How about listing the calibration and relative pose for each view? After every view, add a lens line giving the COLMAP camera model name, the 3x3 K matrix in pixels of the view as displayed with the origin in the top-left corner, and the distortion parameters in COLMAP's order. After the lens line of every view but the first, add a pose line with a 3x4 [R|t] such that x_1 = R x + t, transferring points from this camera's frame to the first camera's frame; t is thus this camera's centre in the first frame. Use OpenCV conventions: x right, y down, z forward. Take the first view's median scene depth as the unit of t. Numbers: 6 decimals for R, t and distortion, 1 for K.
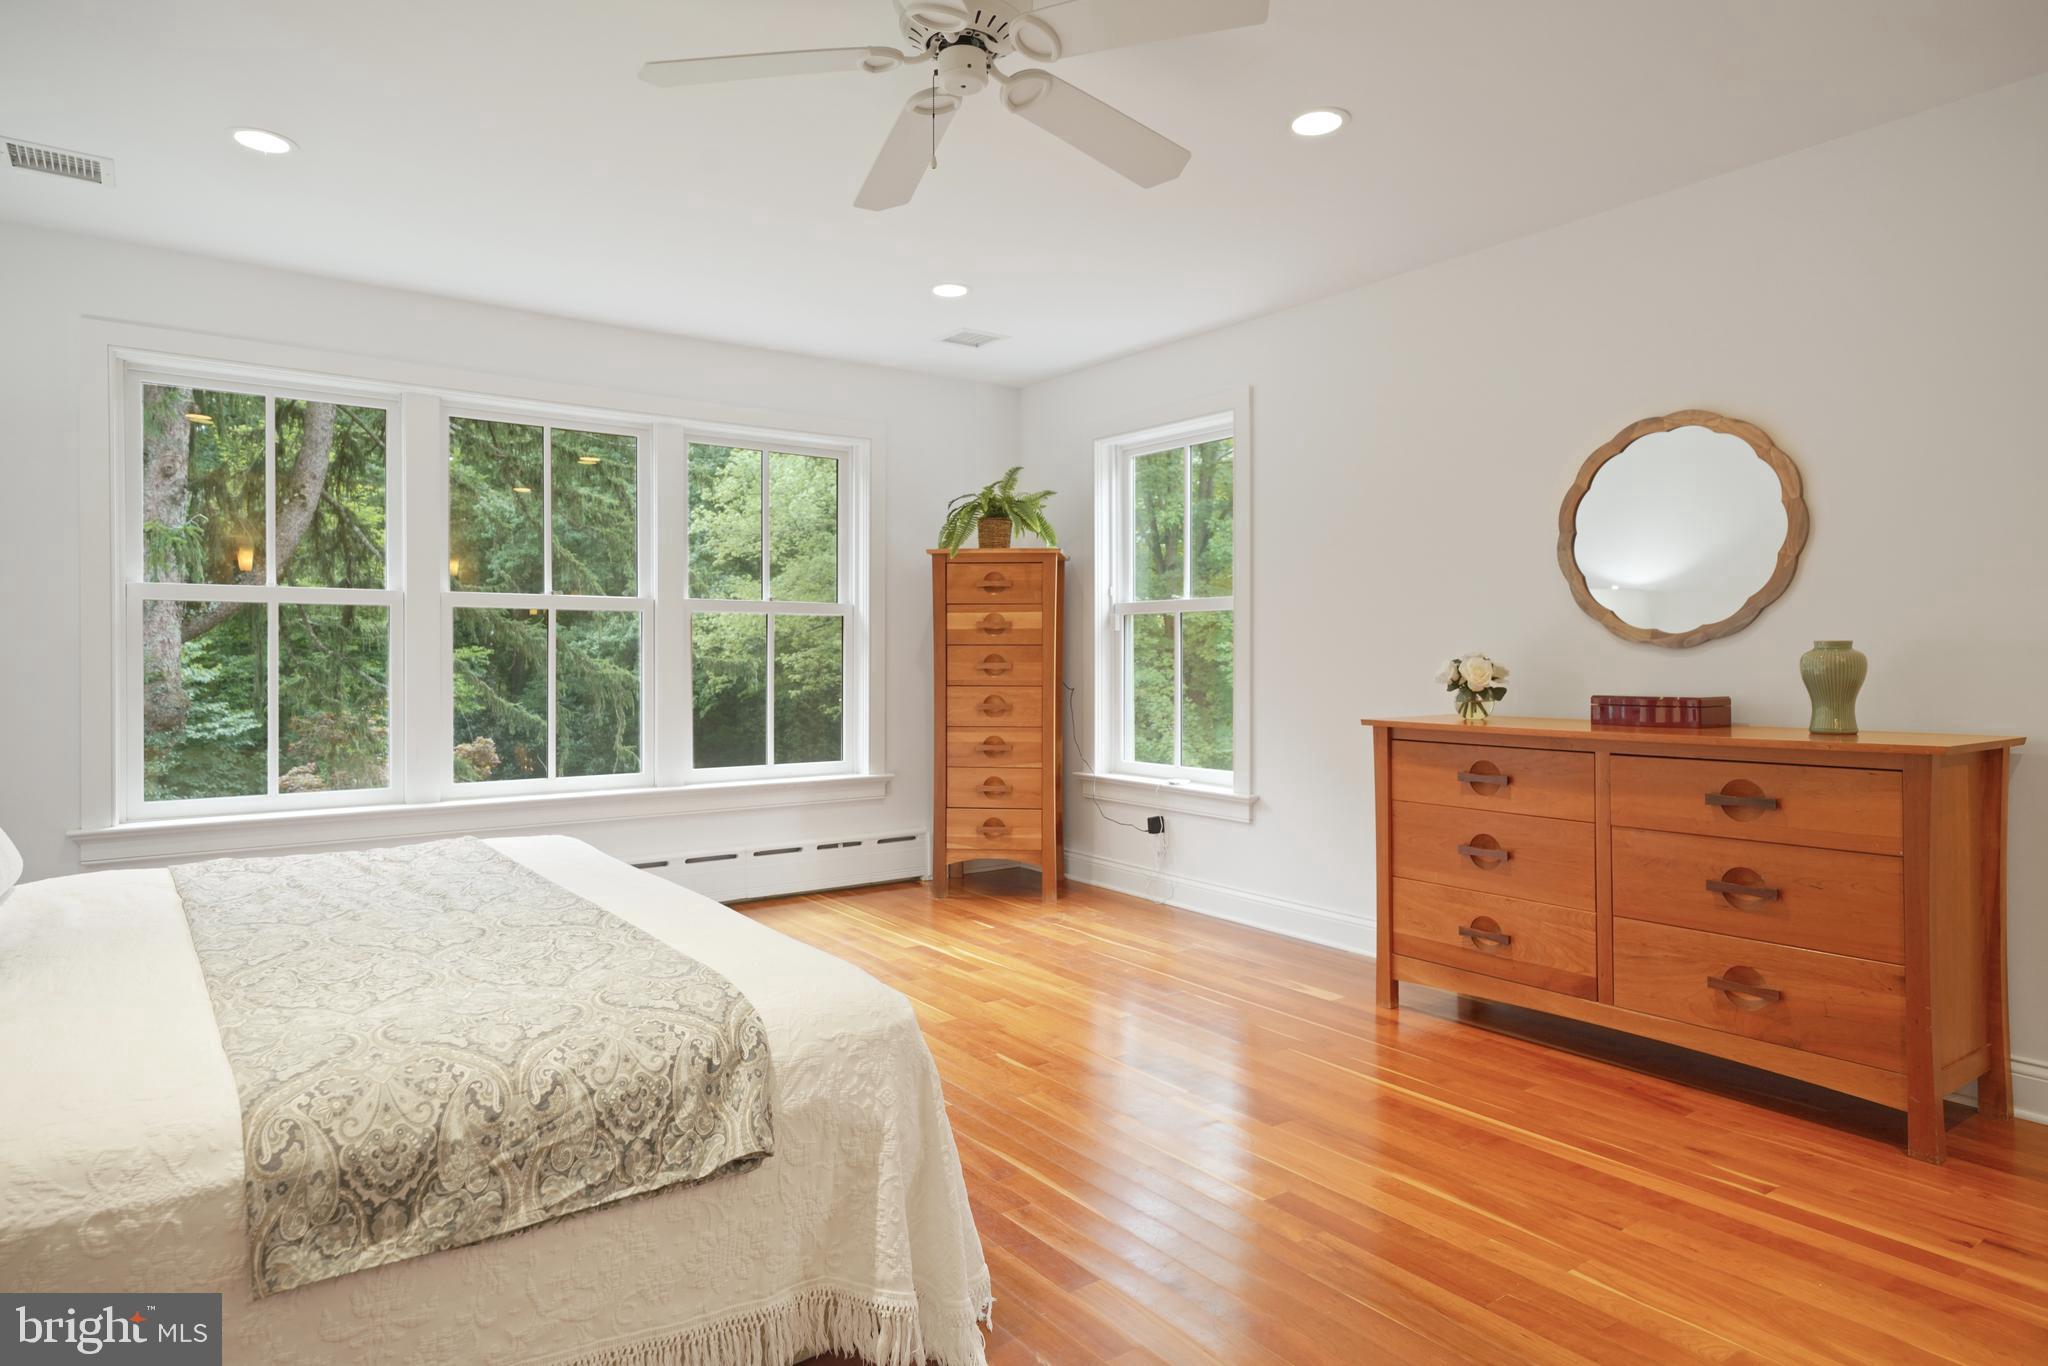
lens RADIAL K [[1196.9, 0, 1022.5], [0, 1196.9, 666.6], [0, 0, 1]] dist [0.007589, 0.000679]
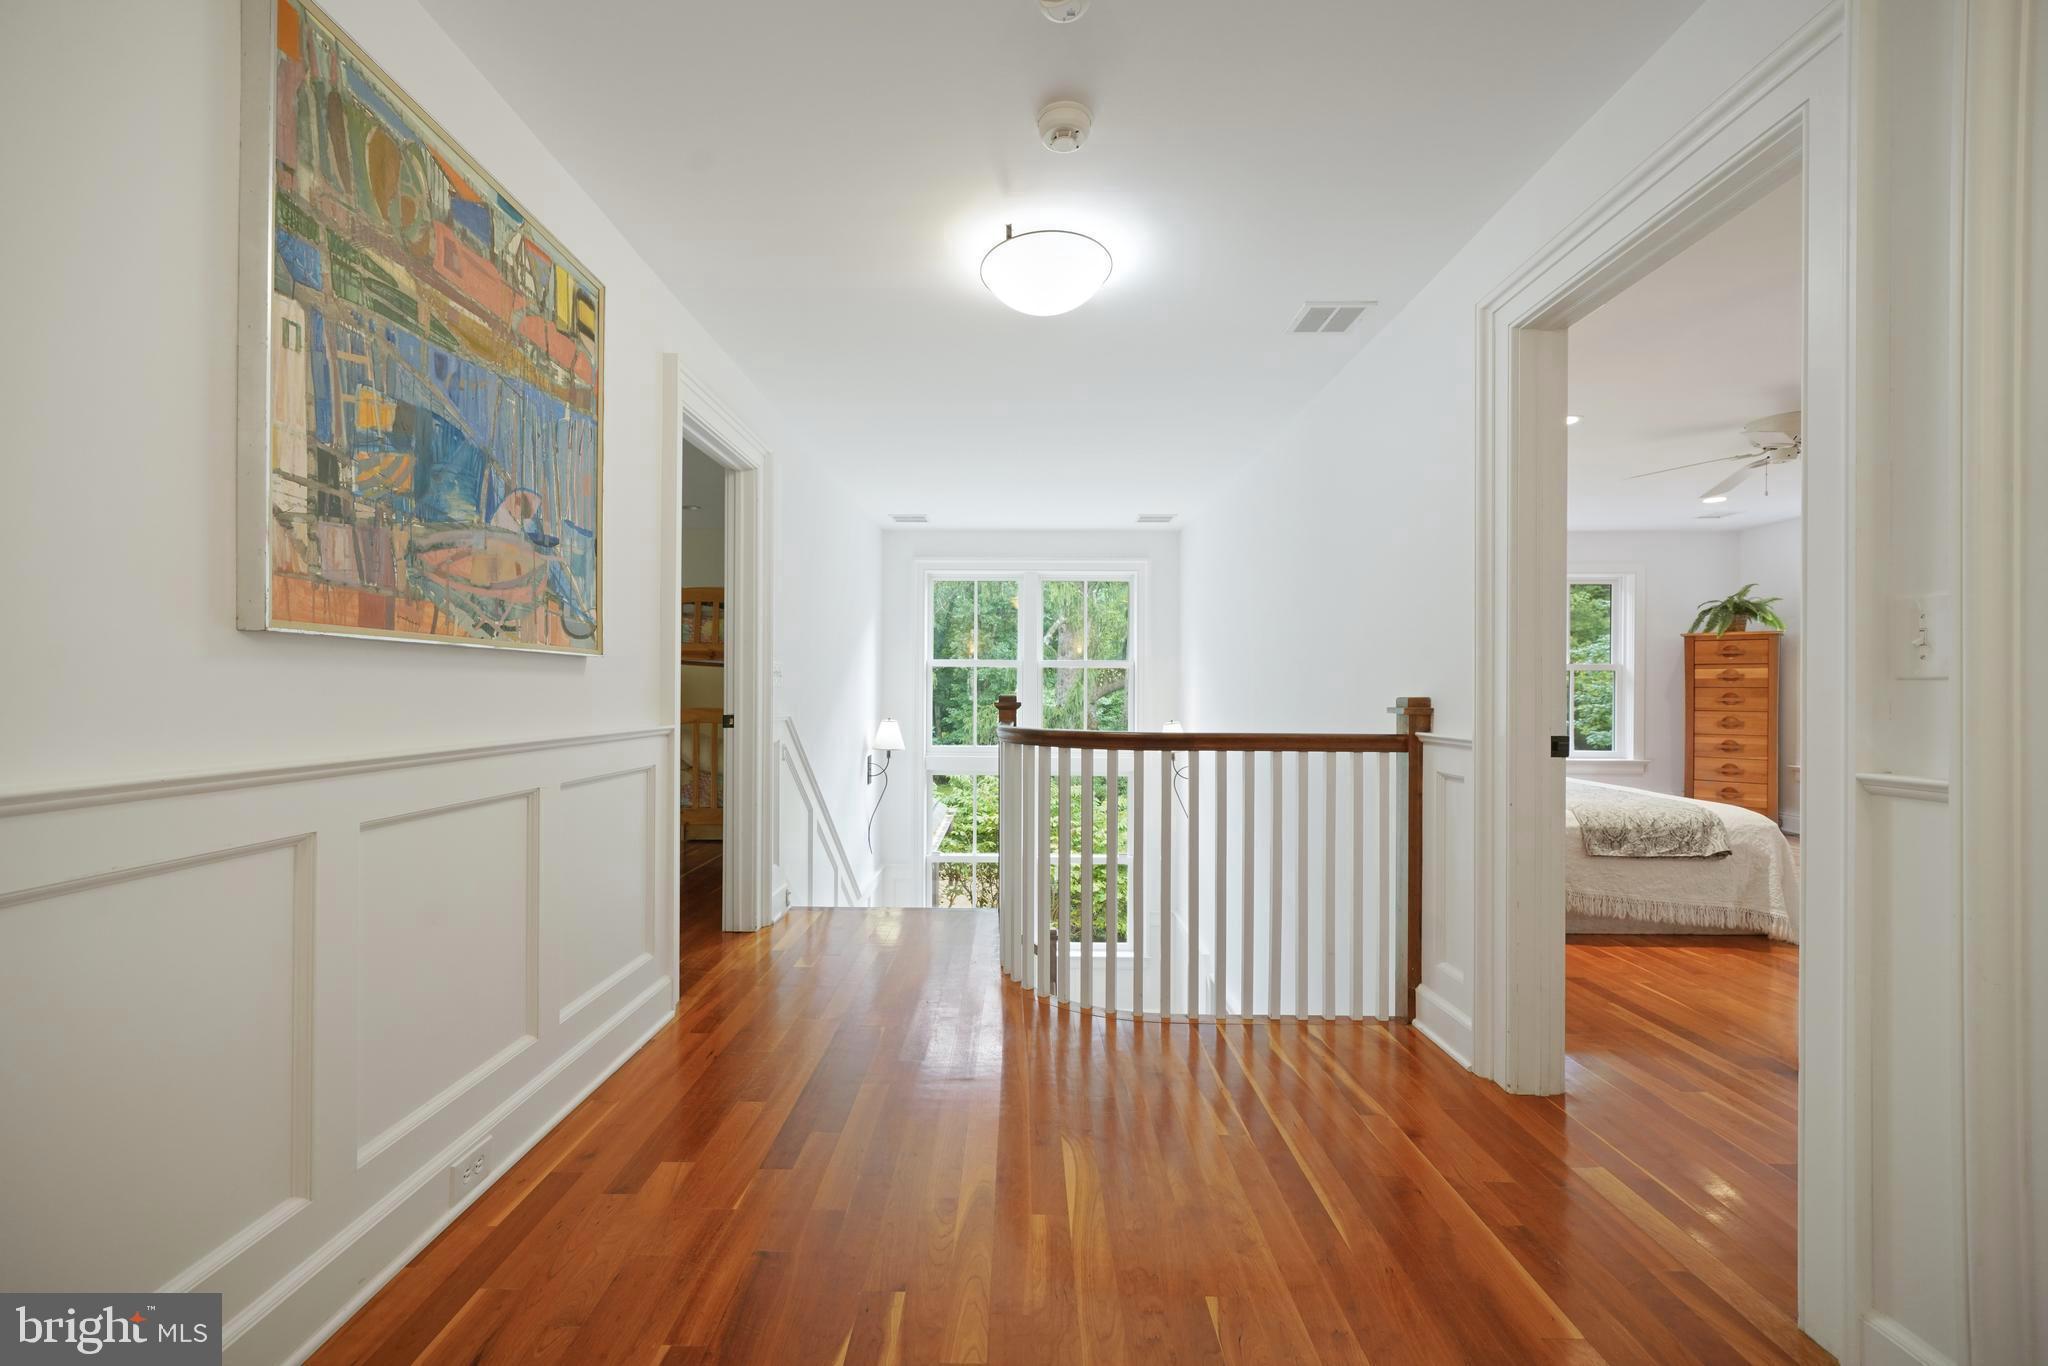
lens RADIAL K [[837.8, 0, 1022.3], [0, 837.8, 694.8], [0, 0, 1]] dist [-0.000345, -0.000311]
pose [[0.804758, 0.010108, -0.593517, -0.132345], [-0.013590, 0.999907, -0.001398, 0.008239], [0.593448, 0.009191, 0.804820, -0.596768]]
